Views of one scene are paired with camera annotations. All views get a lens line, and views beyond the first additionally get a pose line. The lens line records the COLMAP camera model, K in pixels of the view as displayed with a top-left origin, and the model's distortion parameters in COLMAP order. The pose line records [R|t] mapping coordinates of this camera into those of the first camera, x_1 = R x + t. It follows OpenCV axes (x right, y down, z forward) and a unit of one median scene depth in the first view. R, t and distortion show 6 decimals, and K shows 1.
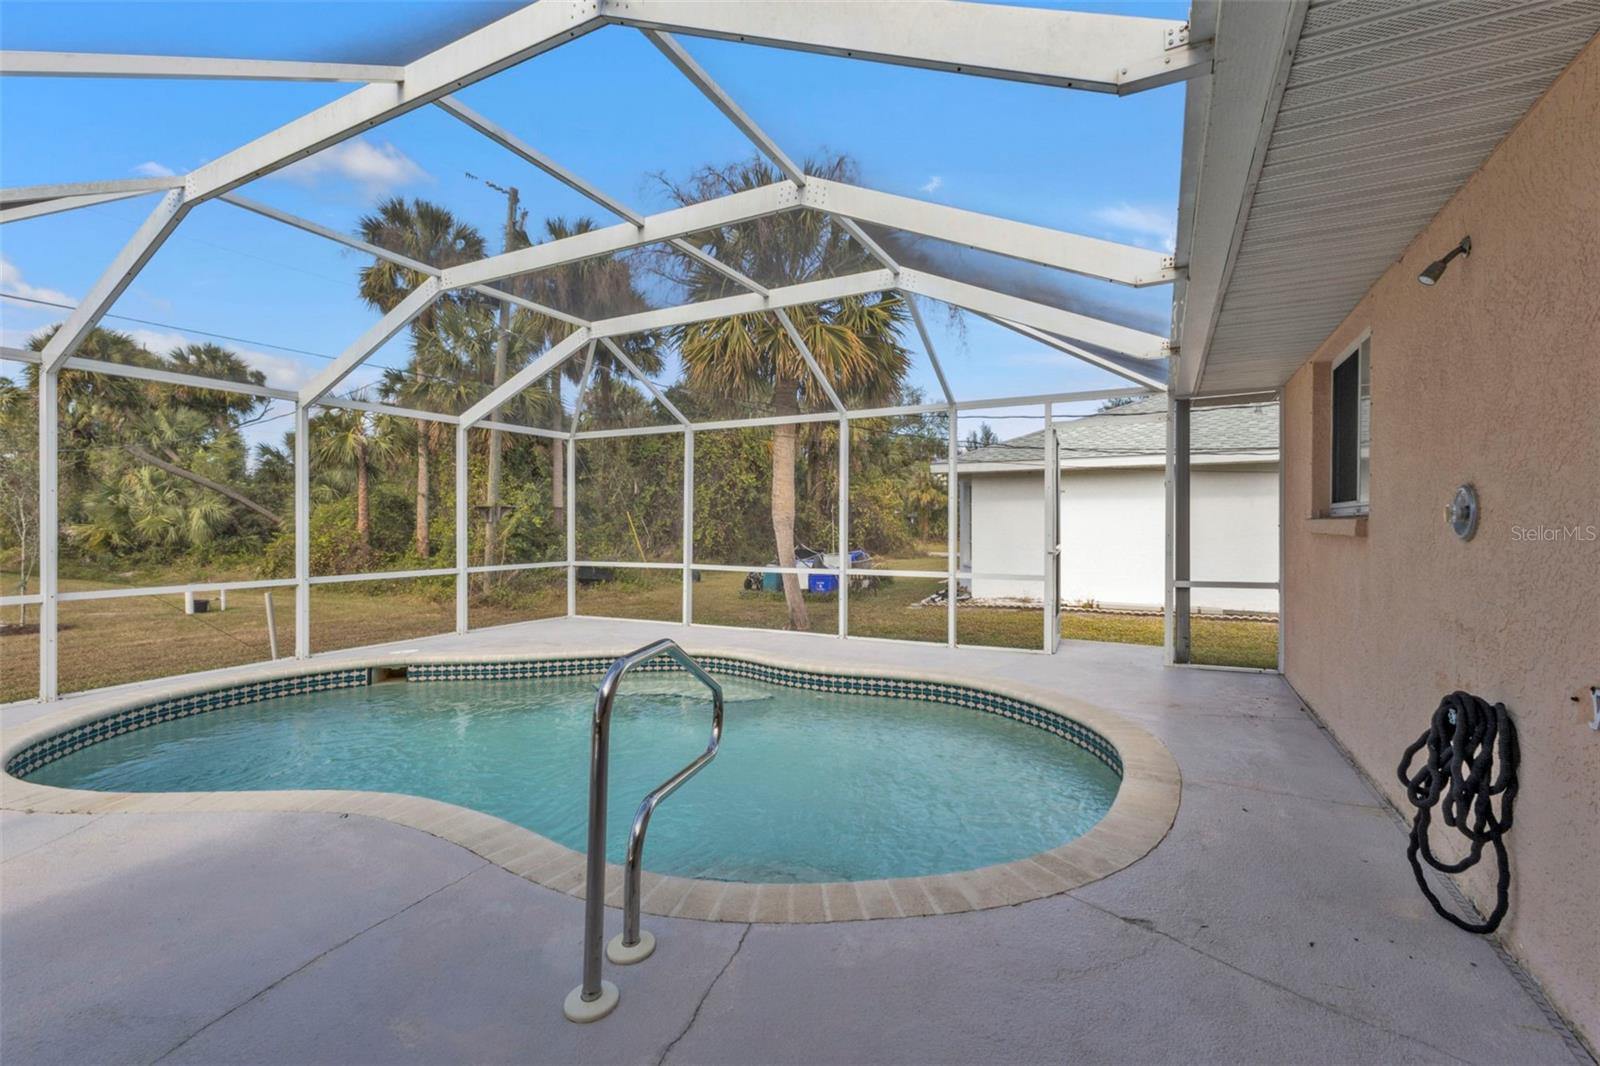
lens RADIAL K [[693.4, 0, 798.9], [0, 693.4, 528.9], [0, 0, 1]] dist [0.011704, -0.000096]
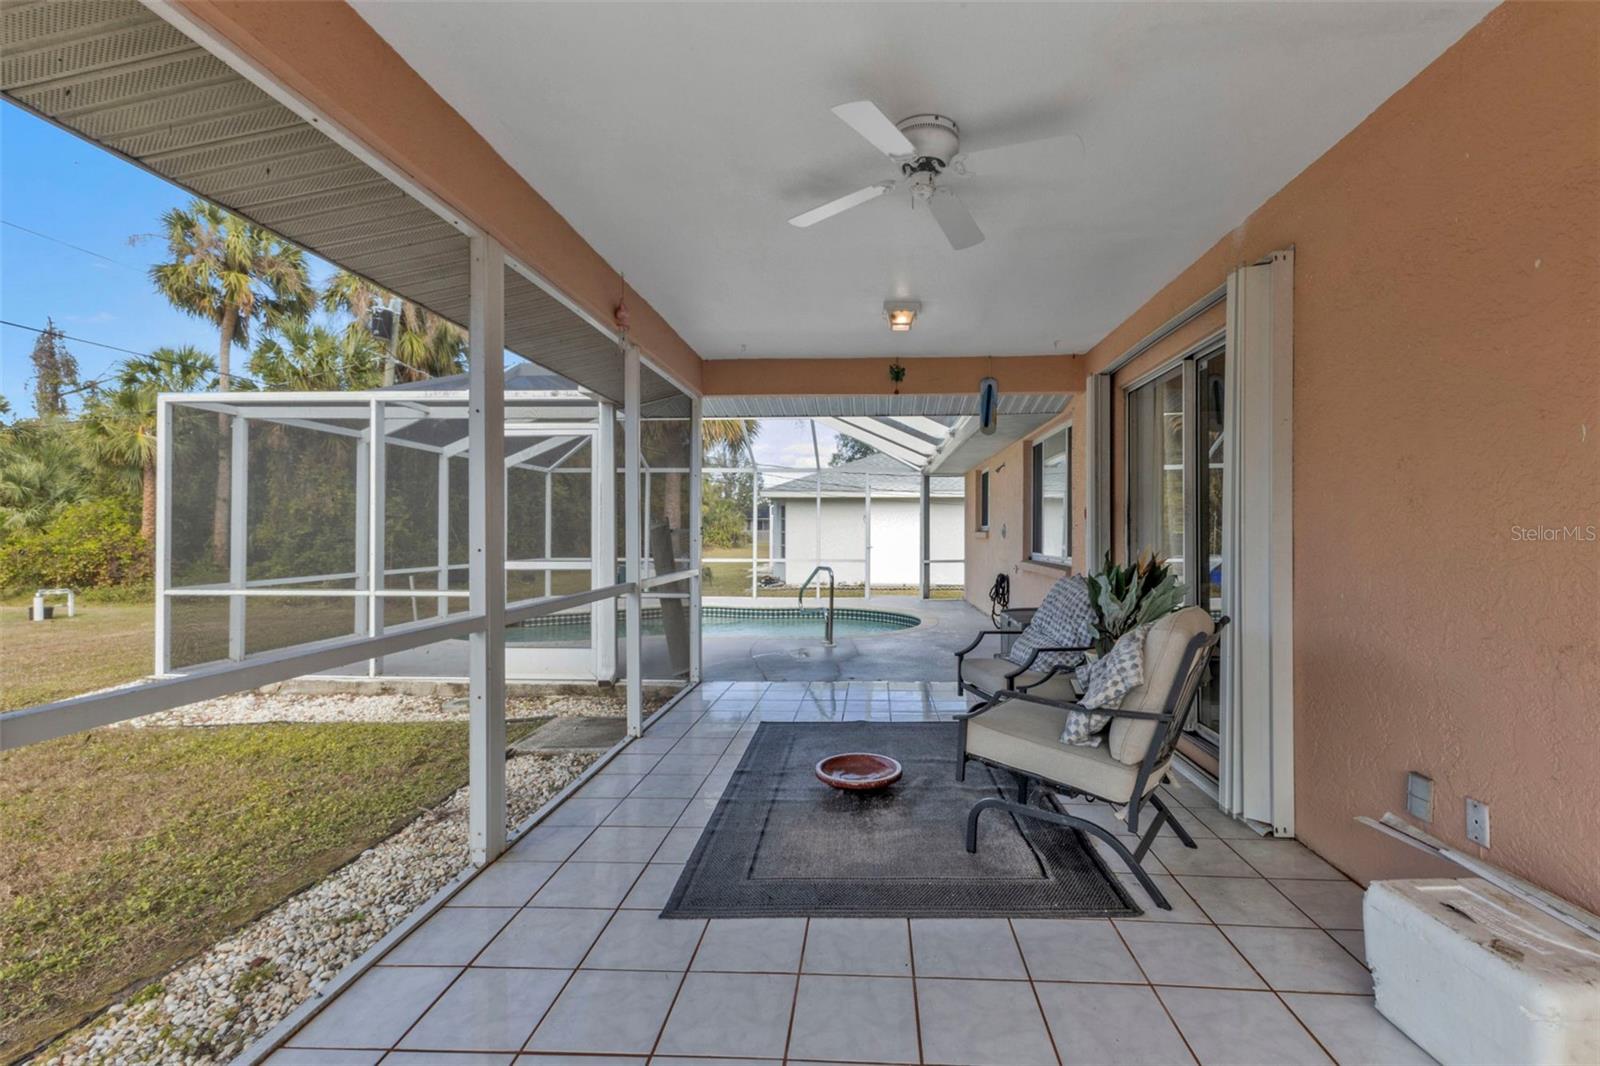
lens RADIAL K [[693.4, 0, 801.5], [0, 693.4, 536.0], [0, 0, 1]] dist [0.011704, -0.000096]
pose [[0.931387, -0.001635, 0.364028, -0.564043], [0.000504, 0.999995, 0.003204, -0.003727], [-0.364031, -0.002801, 0.931383, -0.816533]]
